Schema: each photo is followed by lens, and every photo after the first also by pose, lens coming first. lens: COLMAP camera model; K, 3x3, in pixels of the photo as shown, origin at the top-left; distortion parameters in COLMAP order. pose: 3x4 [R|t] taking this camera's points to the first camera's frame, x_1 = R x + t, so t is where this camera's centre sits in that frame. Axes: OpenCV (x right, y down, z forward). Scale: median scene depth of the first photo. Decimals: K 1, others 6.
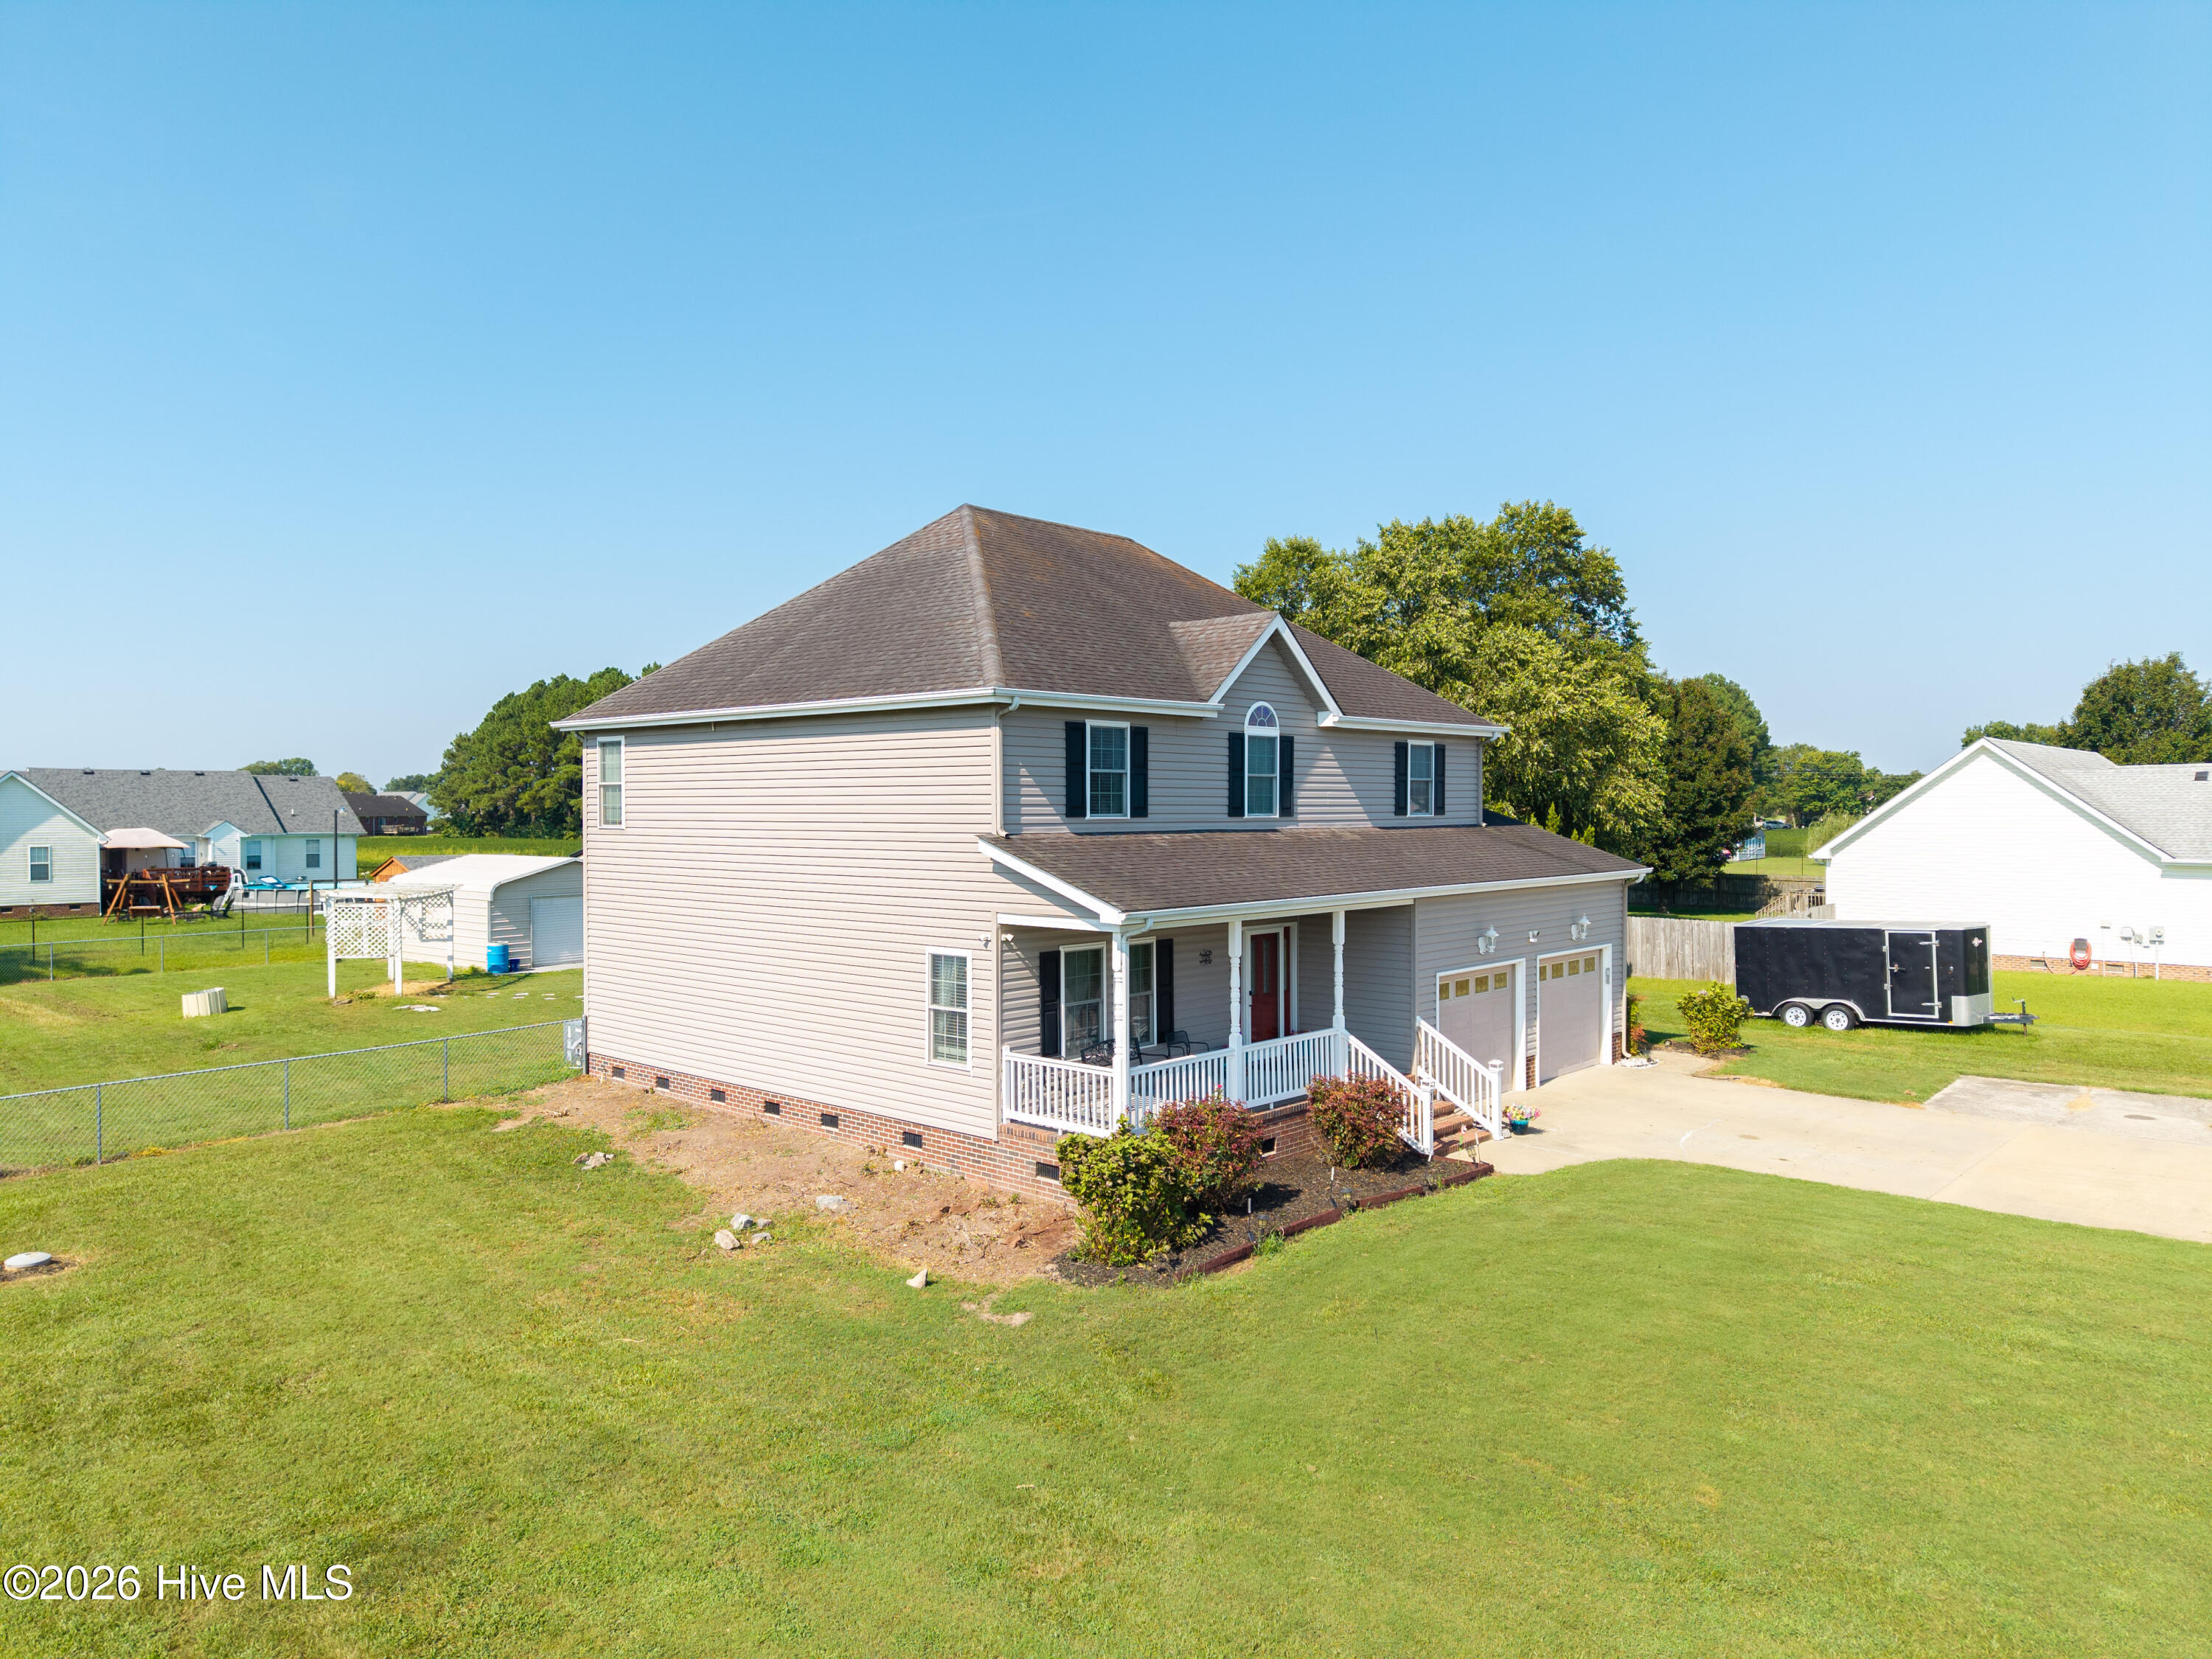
lens RADIAL K [[1472.9, 0, 1106.0], [0, 1472.9, 829.5], [0, 0, 1]] dist [0.041022, -0.045940]
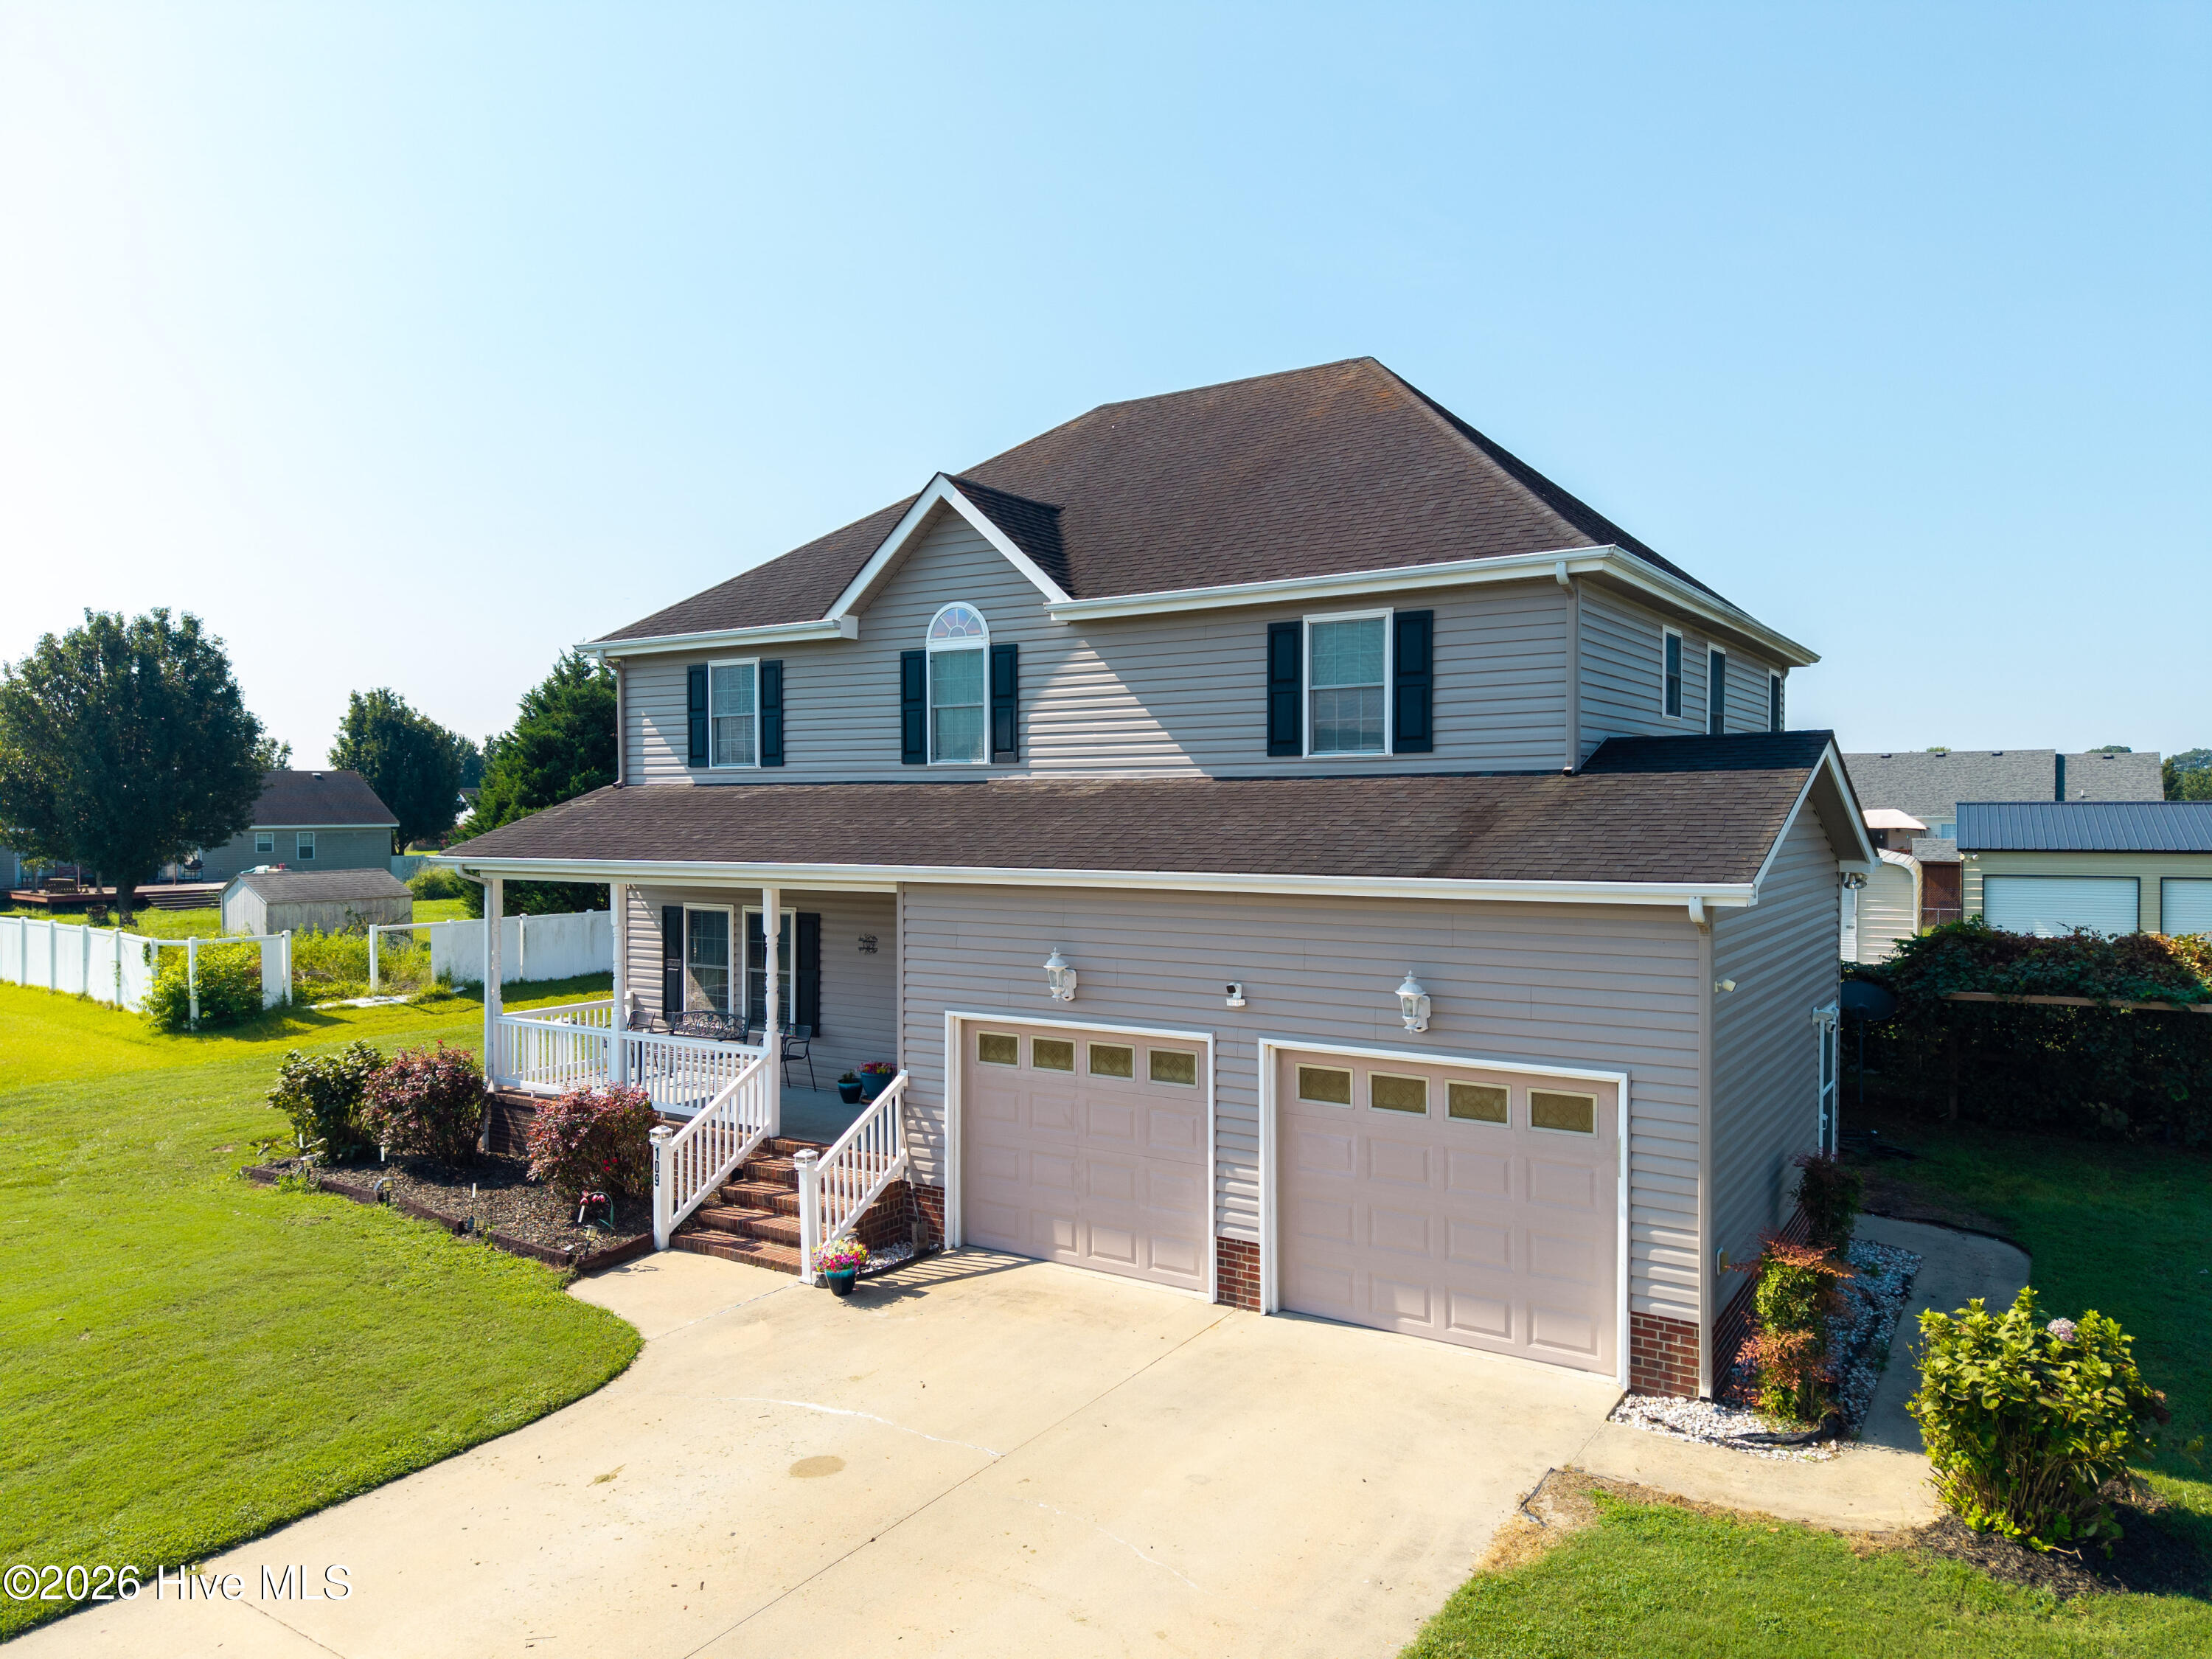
lens RADIAL K [[1472.9, 0, 1106.0], [0, 1472.9, 829.5], [0, 0, 1]] dist [0.041022, -0.045940]
pose [[0.158680, 0.018314, -0.987160, 0.706264], [-0.013272, 0.999777, 0.016415, 0.009385], [0.987241, 0.010497, 0.158887, 0.817773]]
